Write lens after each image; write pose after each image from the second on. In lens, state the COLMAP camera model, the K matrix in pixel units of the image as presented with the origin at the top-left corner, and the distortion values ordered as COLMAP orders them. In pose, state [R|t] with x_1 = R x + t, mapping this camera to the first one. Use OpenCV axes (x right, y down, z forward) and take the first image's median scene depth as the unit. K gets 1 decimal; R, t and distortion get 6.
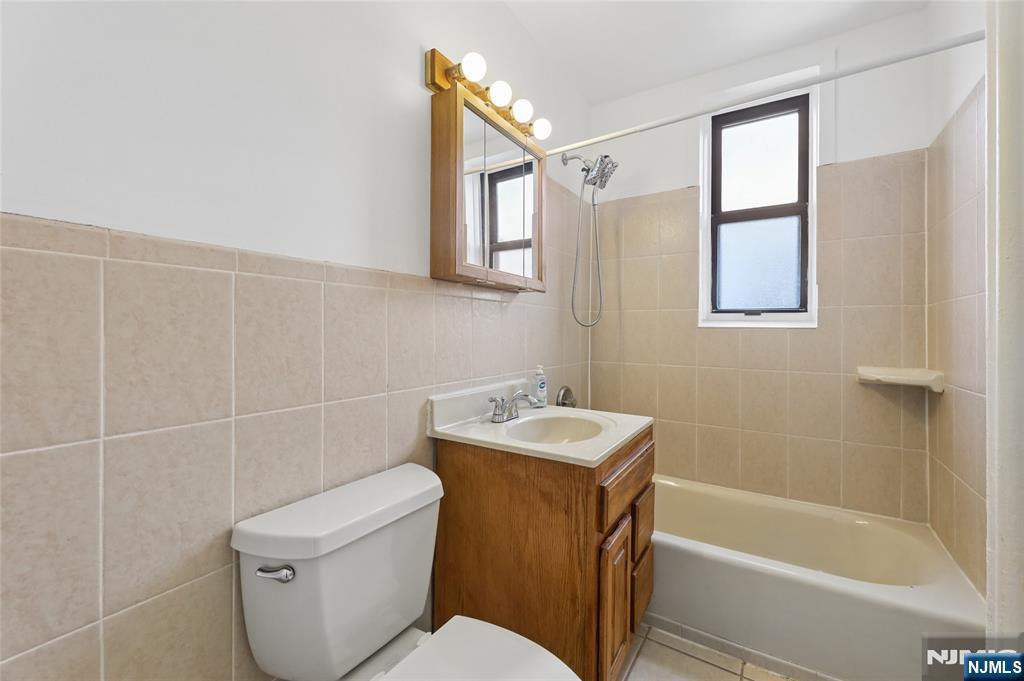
lens RADIAL K [[415.4, 0, 518.0], [0, 415.4, 331.0], [0, 0, 1]] dist [0.000160, -0.000048]
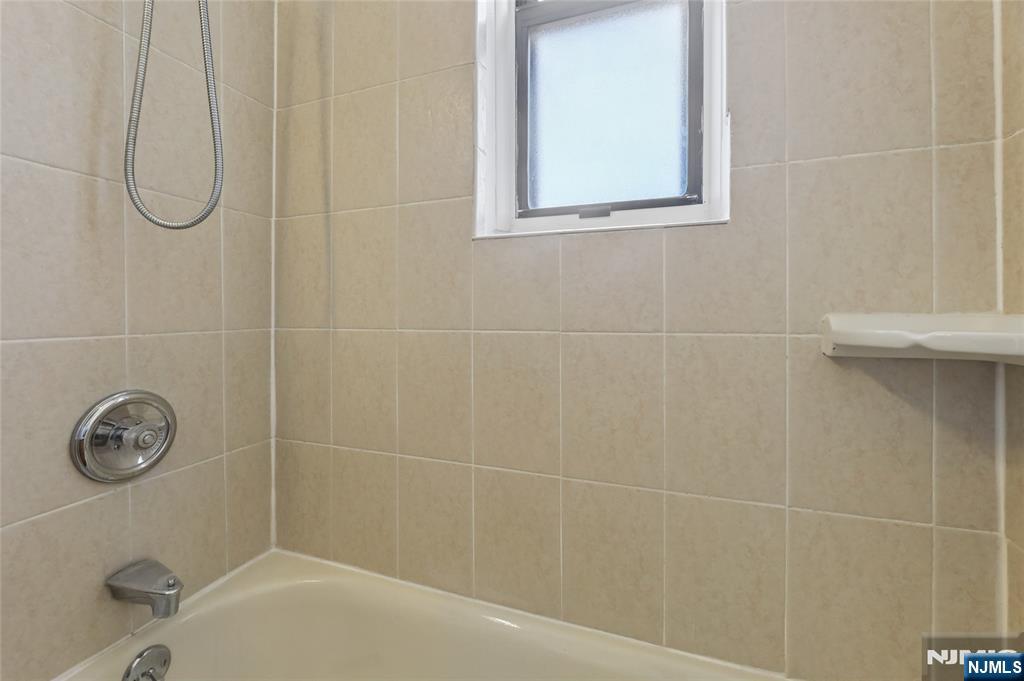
lens RADIAL K [[408.0, 0, 510.6], [0, 408.0, 321.7], [0, 0, 1]] dist [-0.003291, -0.000367]
pose [[0.976609, -0.013935, 0.214570, 0.451929], [0.010707, 0.999811, 0.016200, 0.083015], [-0.214756, -0.013524, 0.976574, 0.695374]]
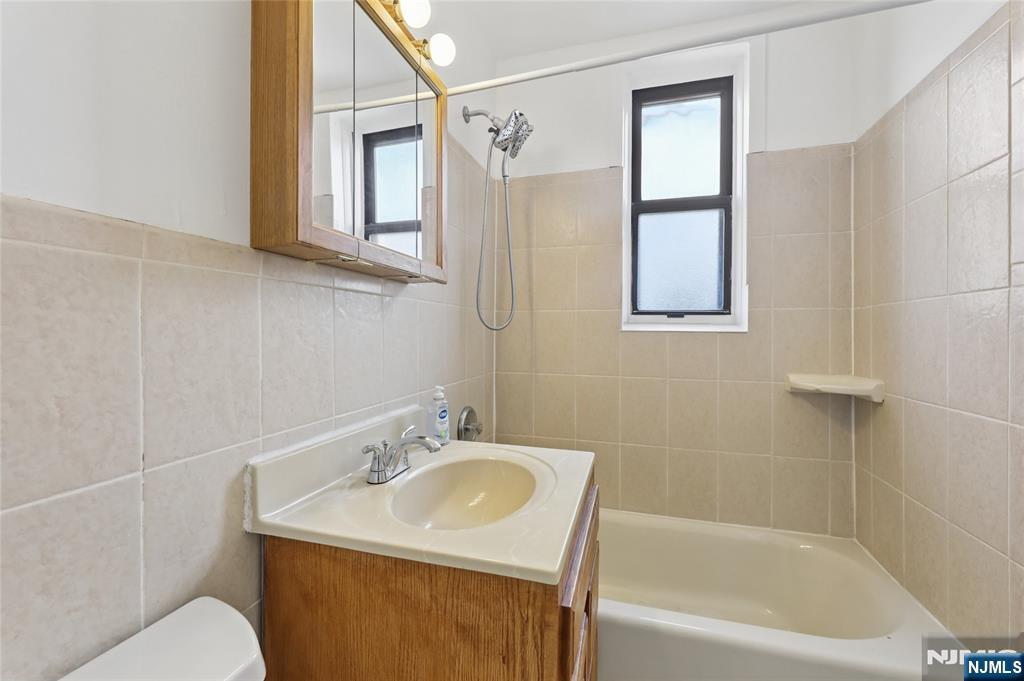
lens RADIAL K [[411.0, 0, 512.3], [0, 411.0, 335.0], [0, 0, 1]] dist [-0.002424, -0.000253]
pose [[0.963422, -0.004492, 0.267951, -0.014852], [0.002177, 0.999958, 0.008935, -0.010660], [-0.267980, -0.008025, 0.963391, 0.287897]]
